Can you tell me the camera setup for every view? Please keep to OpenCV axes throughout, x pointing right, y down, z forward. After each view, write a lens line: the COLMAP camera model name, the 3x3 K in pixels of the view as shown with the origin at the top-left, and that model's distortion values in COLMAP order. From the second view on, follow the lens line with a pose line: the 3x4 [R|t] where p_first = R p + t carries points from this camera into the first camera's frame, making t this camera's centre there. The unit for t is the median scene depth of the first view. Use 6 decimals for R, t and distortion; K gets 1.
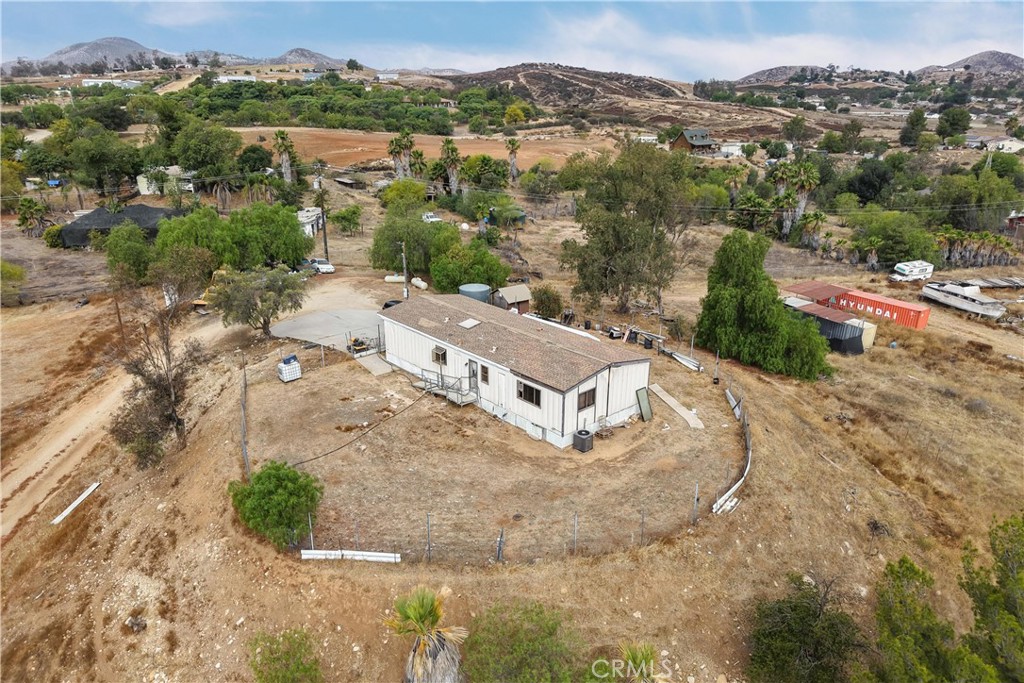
lens RADIAL K [[680.1, 0, 514.8], [0, 680.1, 338.3], [0, 0, 1]] dist [0.073579, -0.080527]
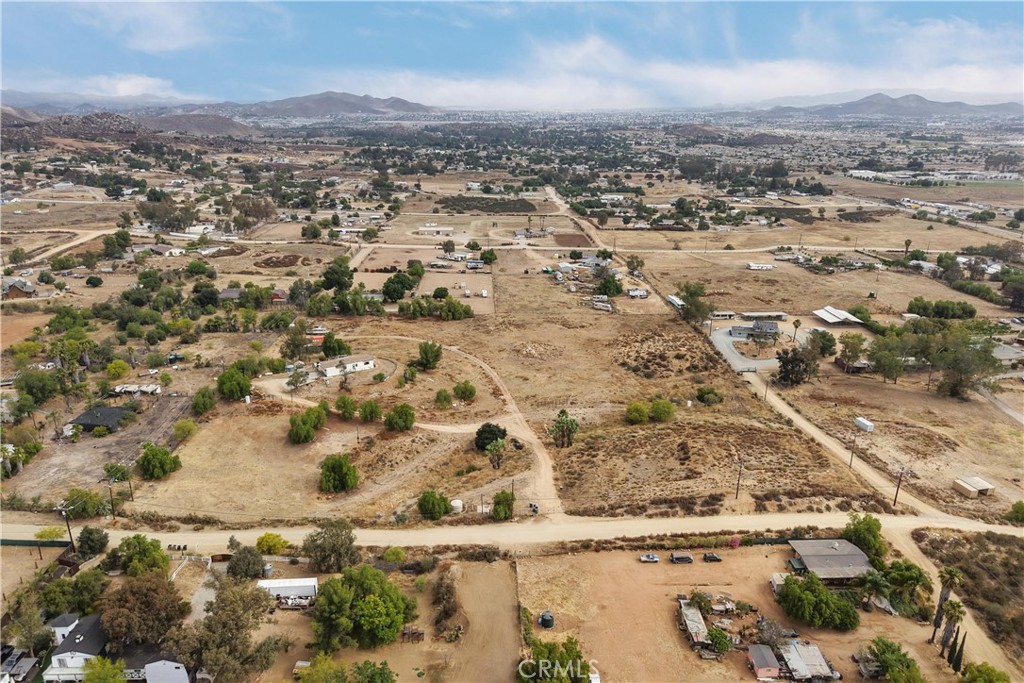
lens RADIAL K [[680.1, 0, 514.8], [0, 680.1, 338.3], [0, 0, 1]] dist [0.073579, -0.080527]
pose [[0.212100, -0.324906, 0.921656, -5.262331], [0.330822, 0.911302, 0.245124, -1.190147], [-0.919549, 0.252914, 0.300773, -2.225861]]
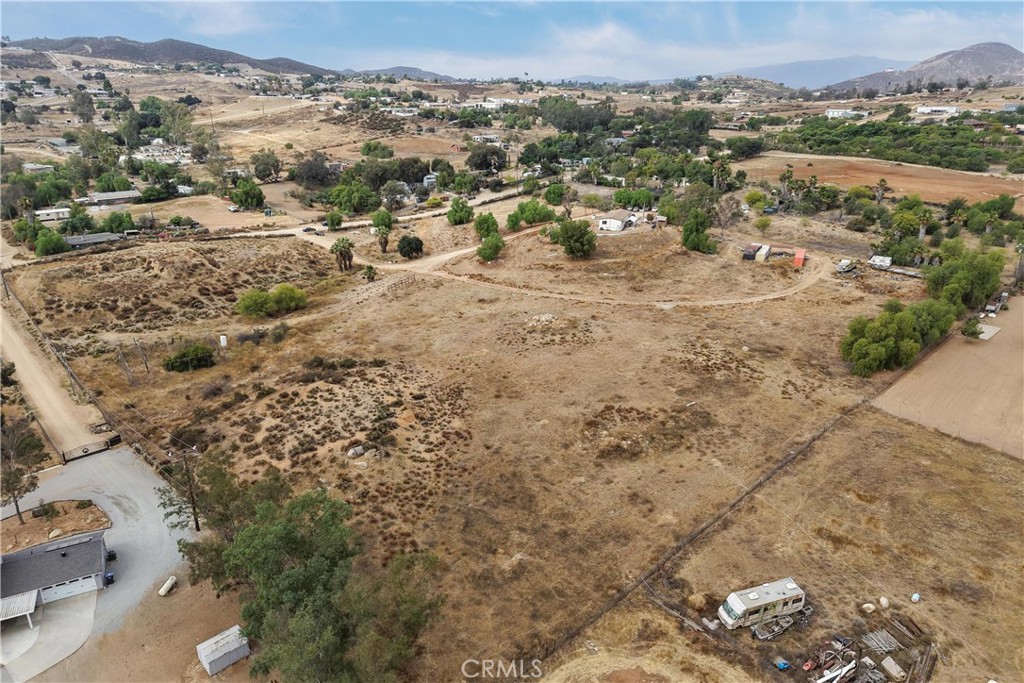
lens RADIAL K [[684.8, 0, 515.3], [0, 684.8, 336.5], [0, 0, 1]] dist [0.034574, -0.016741]
pose [[0.467702, 0.296476, -0.832680, 4.426296], [-0.300666, 0.939253, 0.165542, 0.239800], [0.831176, 0.172935, 0.528431, -2.341847]]
